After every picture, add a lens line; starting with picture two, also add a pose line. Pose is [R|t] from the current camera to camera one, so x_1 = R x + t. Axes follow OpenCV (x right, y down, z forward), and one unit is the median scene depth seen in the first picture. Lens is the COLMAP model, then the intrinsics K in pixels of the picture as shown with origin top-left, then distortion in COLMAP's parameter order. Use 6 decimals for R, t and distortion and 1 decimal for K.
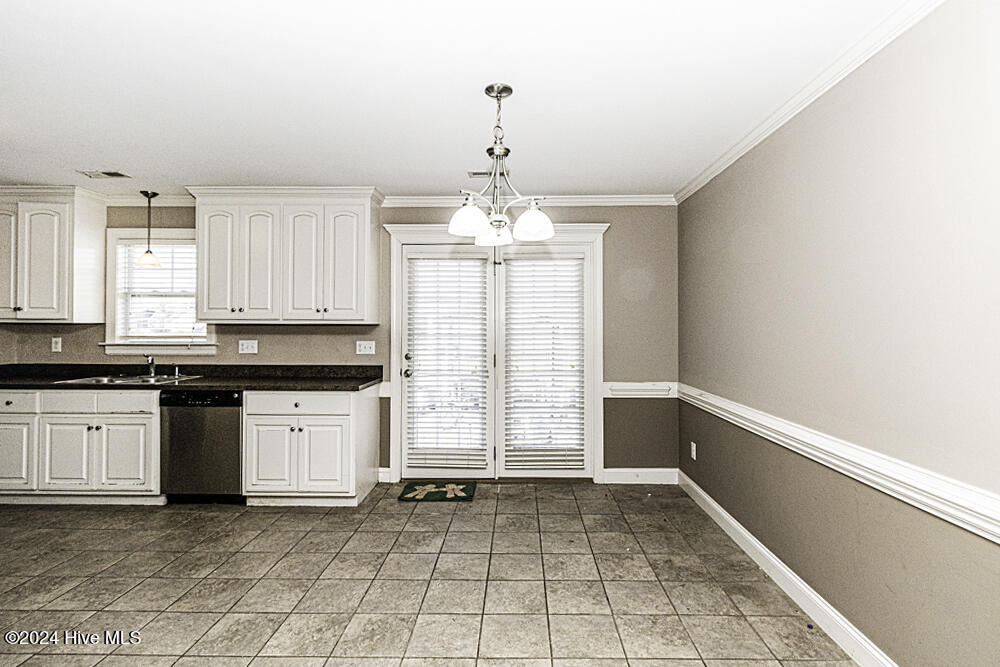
lens RADIAL K [[474.4, 0, 495.9], [0, 474.4, 319.2], [0, 0, 1]] dist [0.004734, 0.000913]
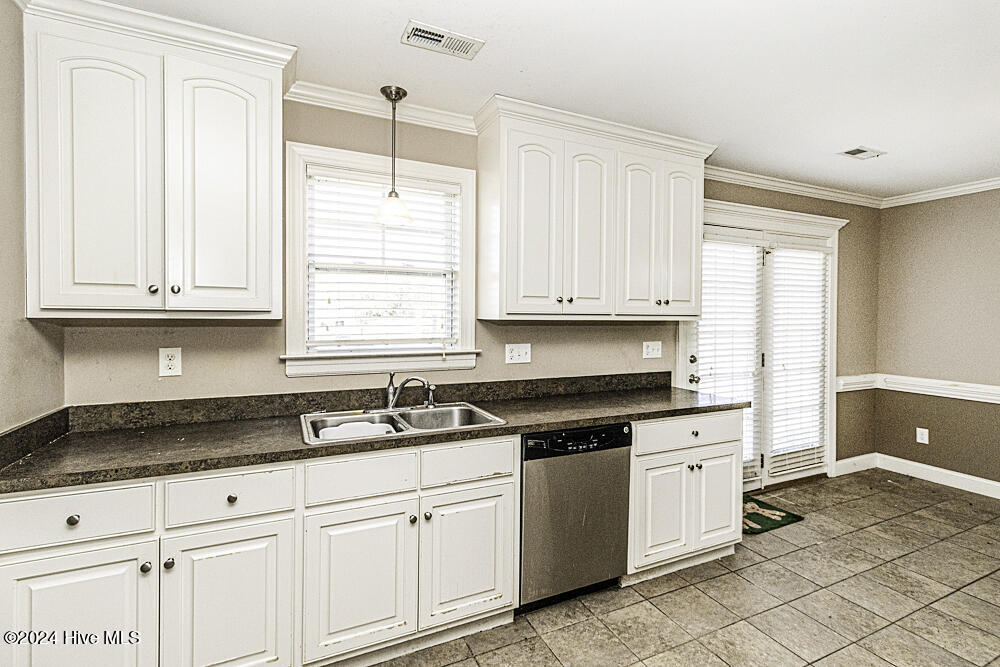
lens RADIAL K [[474.4, 0, 495.9], [0, 474.4, 319.2], [0, 0, 1]] dist [0.004734, 0.000913]
pose [[0.892241, -0.000190, 0.451560, -0.879832], [-0.015550, 0.999394, 0.031146, -0.011002], [-0.451292, -0.034811, 0.891697, 0.429610]]
